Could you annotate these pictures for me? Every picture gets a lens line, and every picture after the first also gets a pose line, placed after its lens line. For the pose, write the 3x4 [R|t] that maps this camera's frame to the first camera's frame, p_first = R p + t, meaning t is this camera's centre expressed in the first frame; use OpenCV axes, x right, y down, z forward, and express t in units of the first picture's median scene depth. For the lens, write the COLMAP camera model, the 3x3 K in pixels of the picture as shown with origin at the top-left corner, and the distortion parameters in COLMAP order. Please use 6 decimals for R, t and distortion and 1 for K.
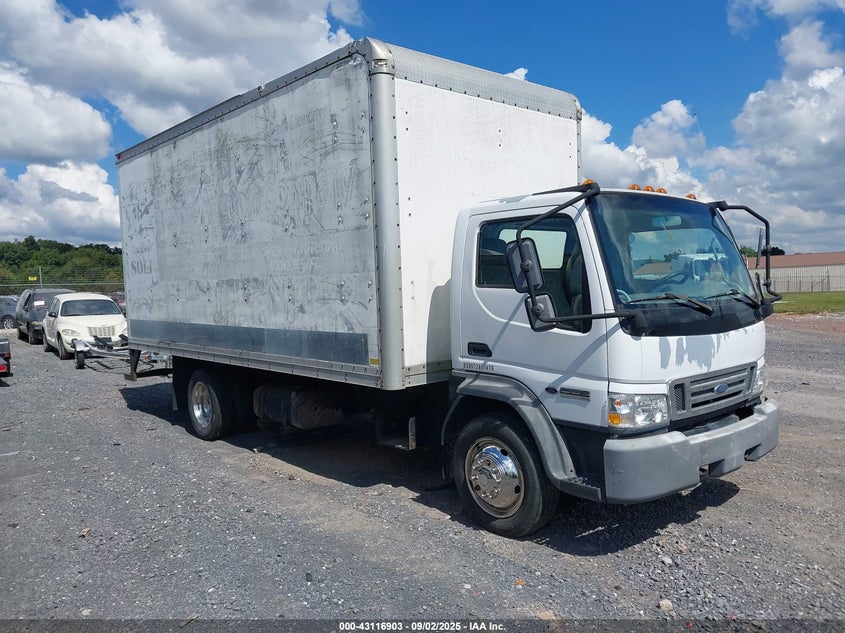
lens RADIAL K [[674.4, 0, 425.0], [0, 674.4, 319.1], [0, 0, 1]] dist [0.010649, 0.007151]
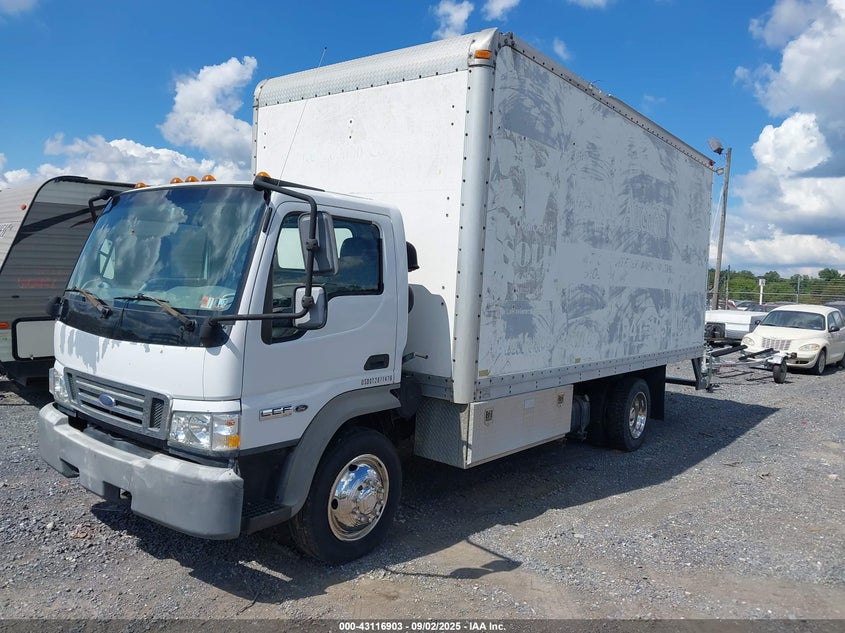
lens RADIAL K [[674.4, 0, 424.5], [0, 674.4, 313.0], [0, 0, 1]] dist [0.010649, 0.007151]
pose [[0.184356, 0.094440, -0.978312, 1.374511], [-0.115499, 0.990558, 0.073857, -0.126442], [0.976050, 0.099378, 0.193523, 1.219184]]
